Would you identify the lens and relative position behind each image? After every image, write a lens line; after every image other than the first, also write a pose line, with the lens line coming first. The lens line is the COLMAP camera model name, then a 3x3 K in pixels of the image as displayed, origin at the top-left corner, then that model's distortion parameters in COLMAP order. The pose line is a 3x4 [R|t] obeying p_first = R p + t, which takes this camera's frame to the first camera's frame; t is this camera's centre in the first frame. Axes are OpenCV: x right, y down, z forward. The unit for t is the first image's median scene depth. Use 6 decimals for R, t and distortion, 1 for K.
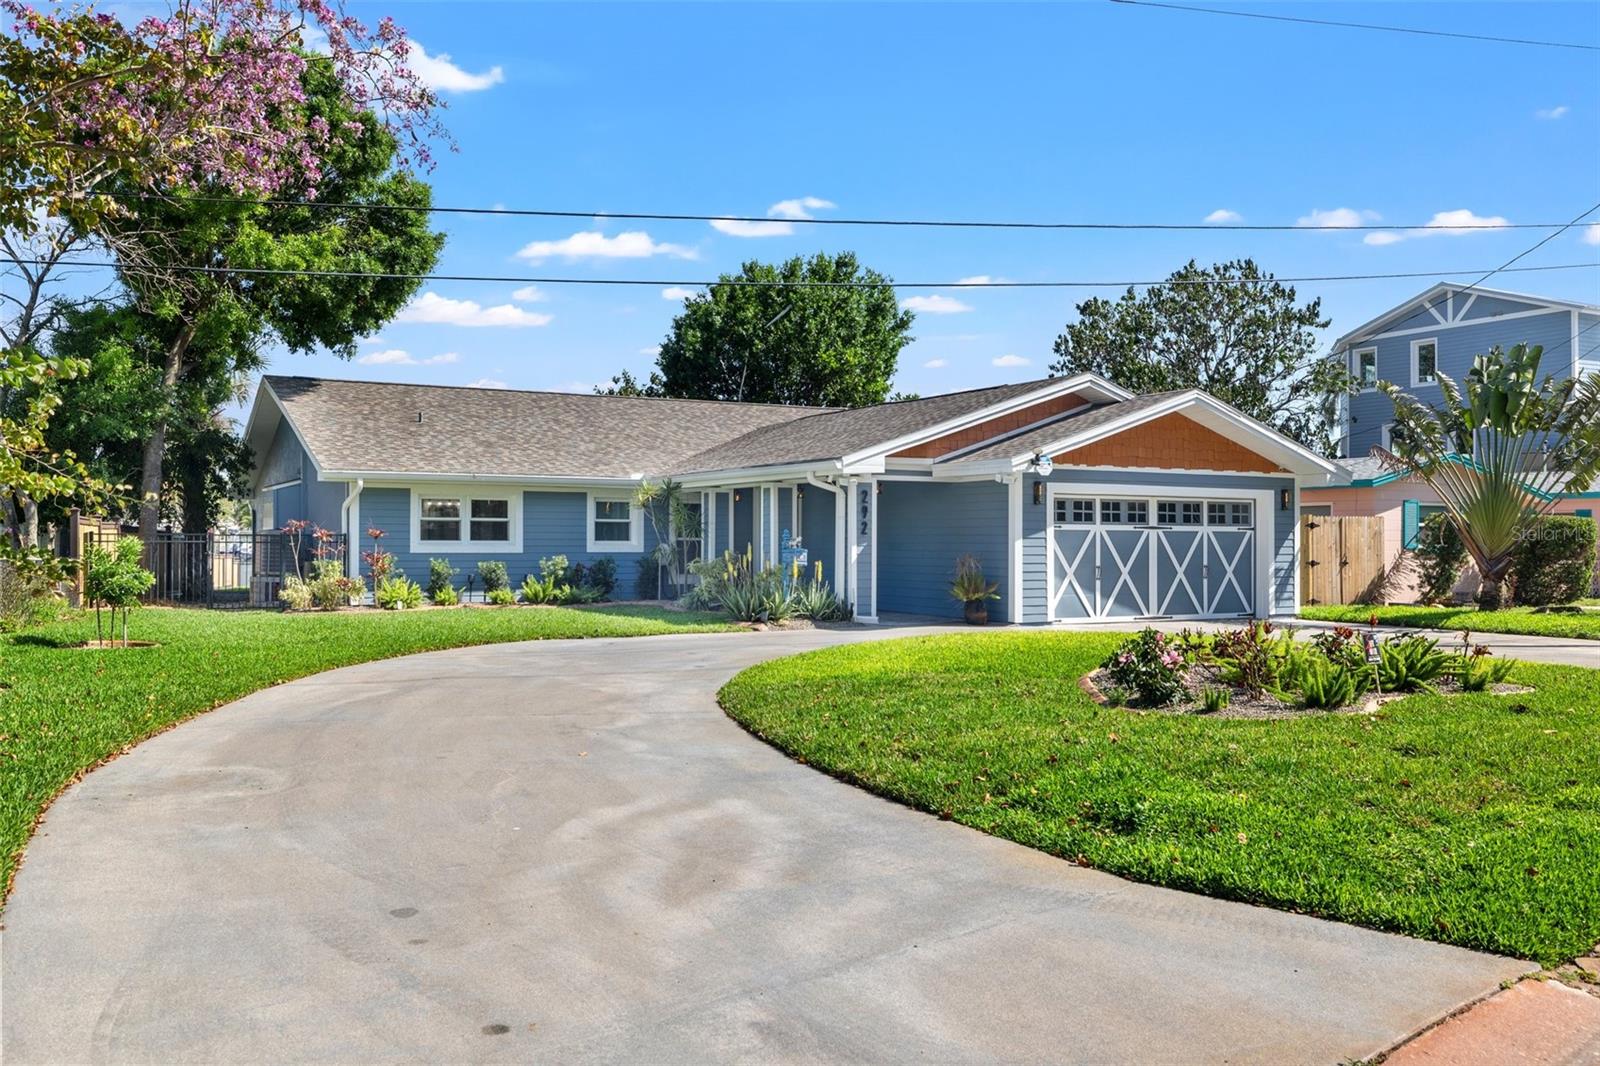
lens RADIAL K [[1322.5, 0, 800.0], [0, 1322.5, 533.0], [0, 0, 1]] dist [0.003038, 0.000610]
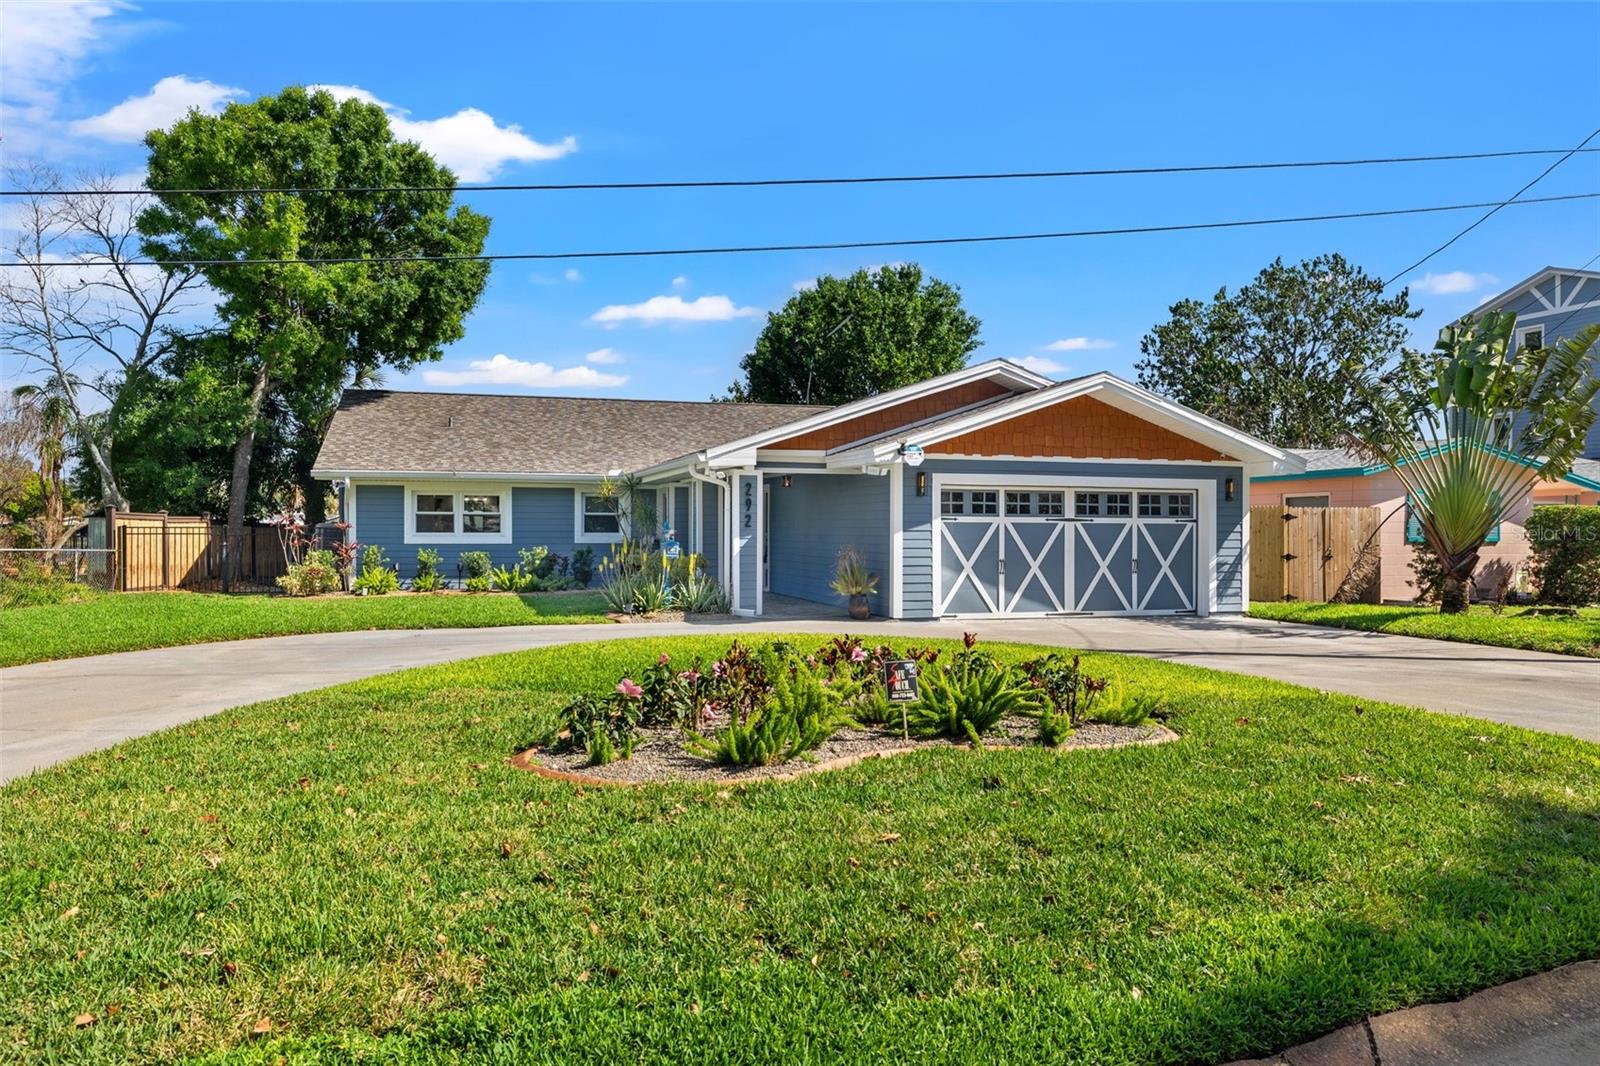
lens RADIAL K [[1109.1, 0, 791.9], [0, 1109.1, 538.7], [0, 0, 1]] dist [0.001920, 0.000288]
pose [[0.977819, 0.001612, -0.209446, 0.240957], [0.001218, 0.999910, 0.013383, -0.001341], [0.209448, -0.013341, 0.977729, 0.174432]]
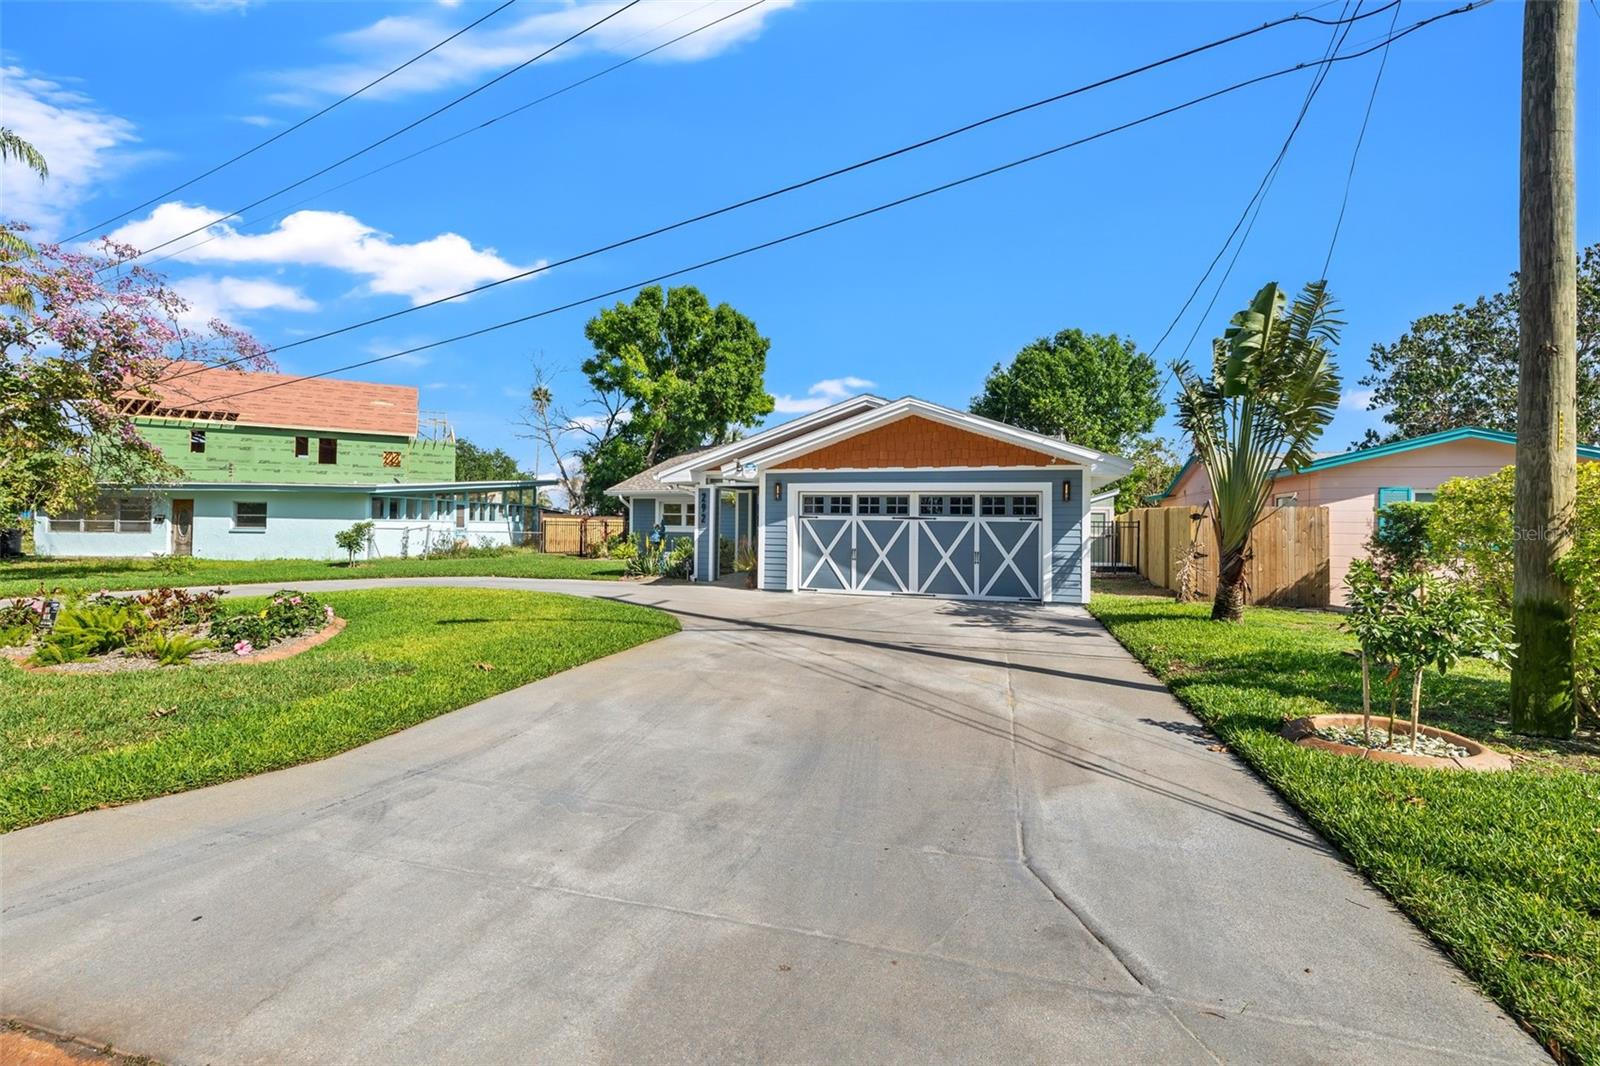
lens RADIAL K [[674.6, 0, 792.9], [0, 674.6, 526.4], [0, 0, 1]] dist [0.002899, -0.000242]
pose [[0.680078, 0.008322, -0.733092, 0.642266], [-0.005575, 0.999965, 0.006179, 0.000178], [0.733118, -0.000116, 0.680101, 0.515253]]
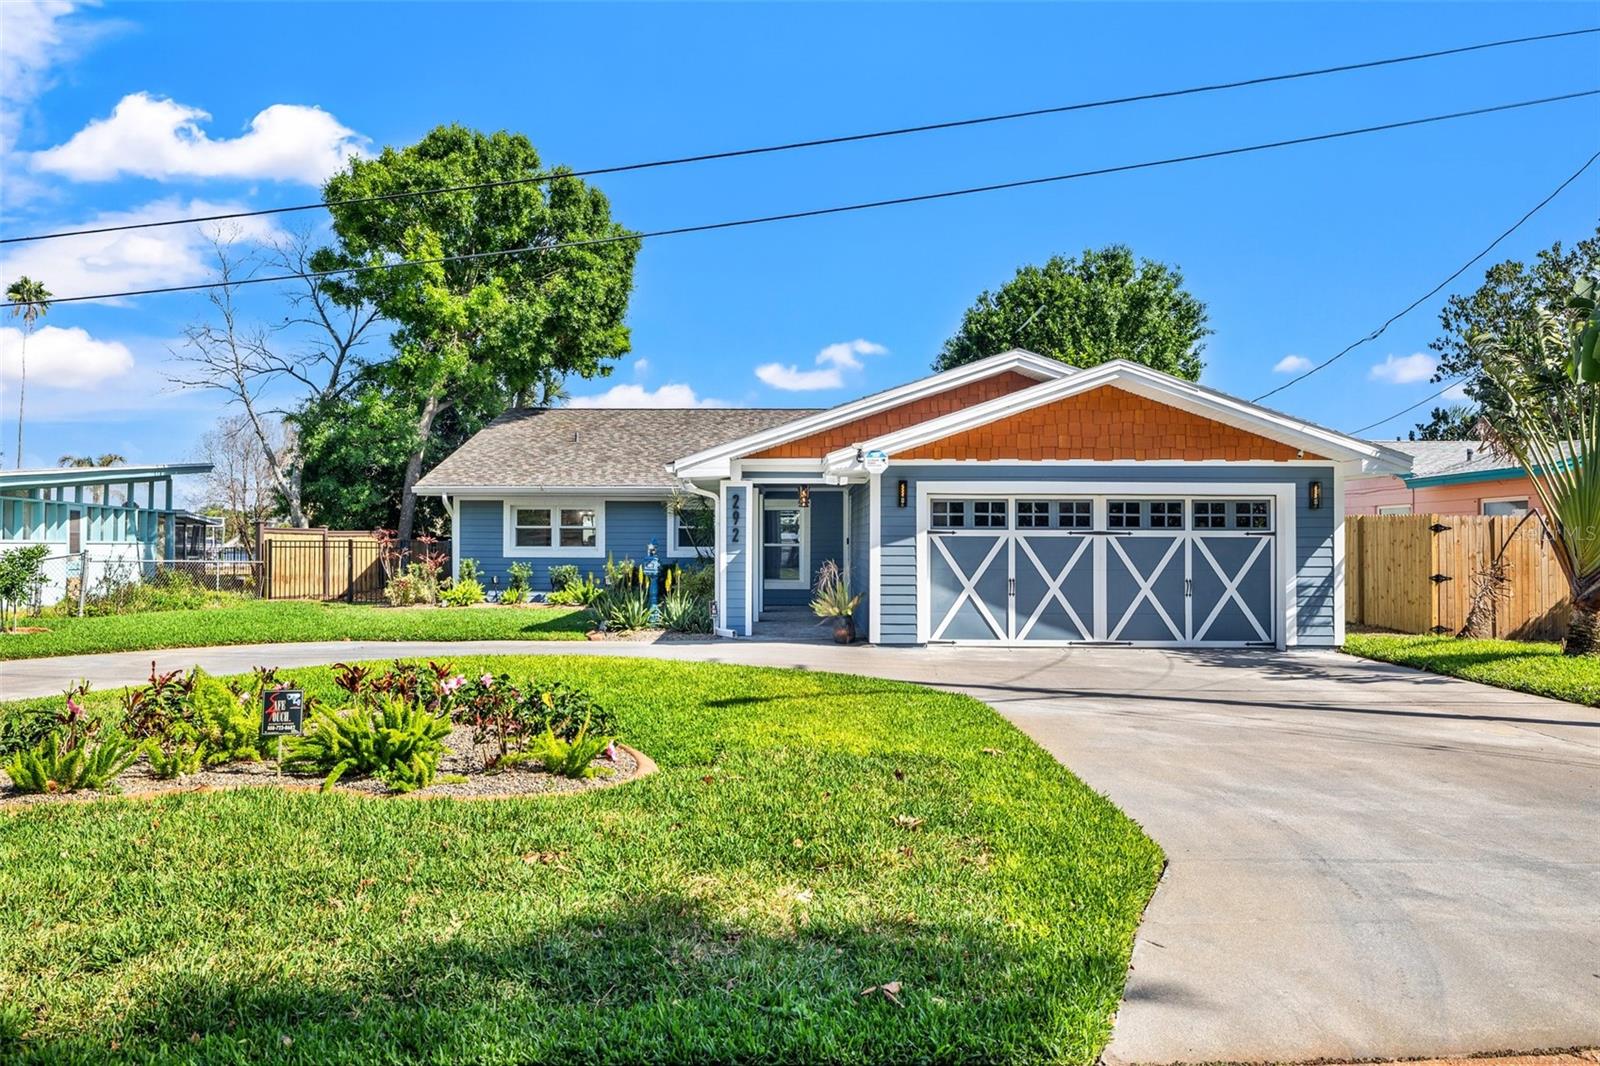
lens RADIAL K [[1159.6, 0, 798.2], [0, 1159.6, 533.4], [0, 0, 1]] dist [-0.002043, -0.001559]
pose [[0.866825, -0.003447, -0.498601, 0.467421], [0.002865, 0.999994, -0.001932, -0.002943], [0.498605, 0.000246, 0.866829, 0.287917]]
